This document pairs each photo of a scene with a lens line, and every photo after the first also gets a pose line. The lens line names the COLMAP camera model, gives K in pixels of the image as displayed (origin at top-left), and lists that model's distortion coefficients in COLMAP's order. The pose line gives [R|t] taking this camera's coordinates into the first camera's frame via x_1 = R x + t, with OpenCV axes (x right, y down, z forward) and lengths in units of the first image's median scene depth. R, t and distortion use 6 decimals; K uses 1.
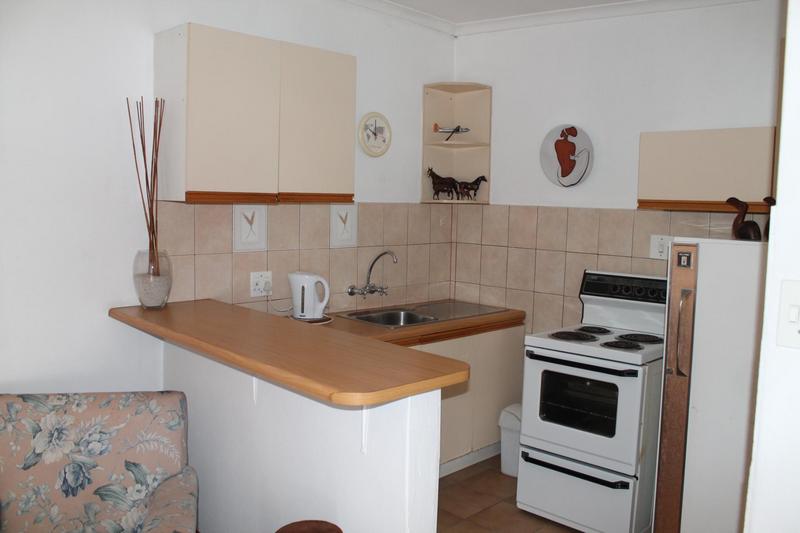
lens RADIAL K [[675.0, 0, 400.0], [0, 675.0, 266.5], [0, 0, 1]] dist [-0.104095, 0.080358]
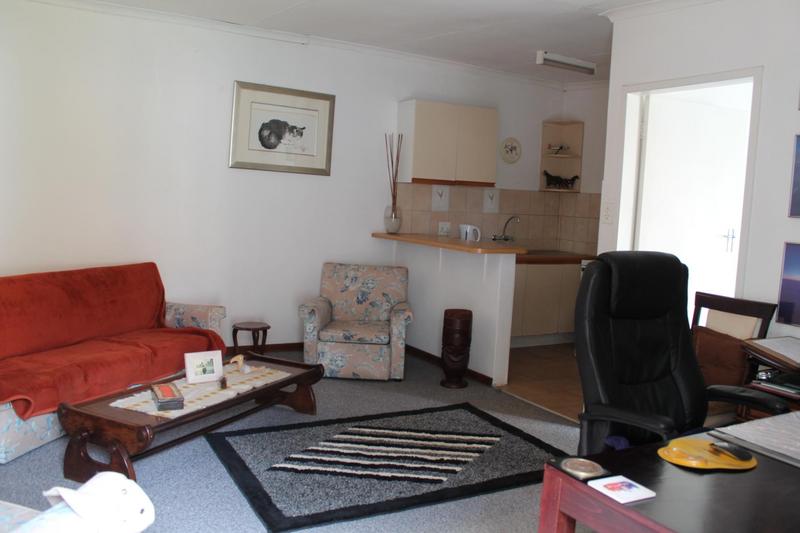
lens RADIAL K [[675.0, 0, 400.0], [0, 675.0, 266.5], [0, 0, 1]] dist [-0.104095, 0.080358]
pose [[0.963502, 0.048786, -0.263218, 0.185935], [-0.051037, 0.998695, -0.001716, 0.146966], [0.262790, 0.015087, 0.964735, -0.903232]]
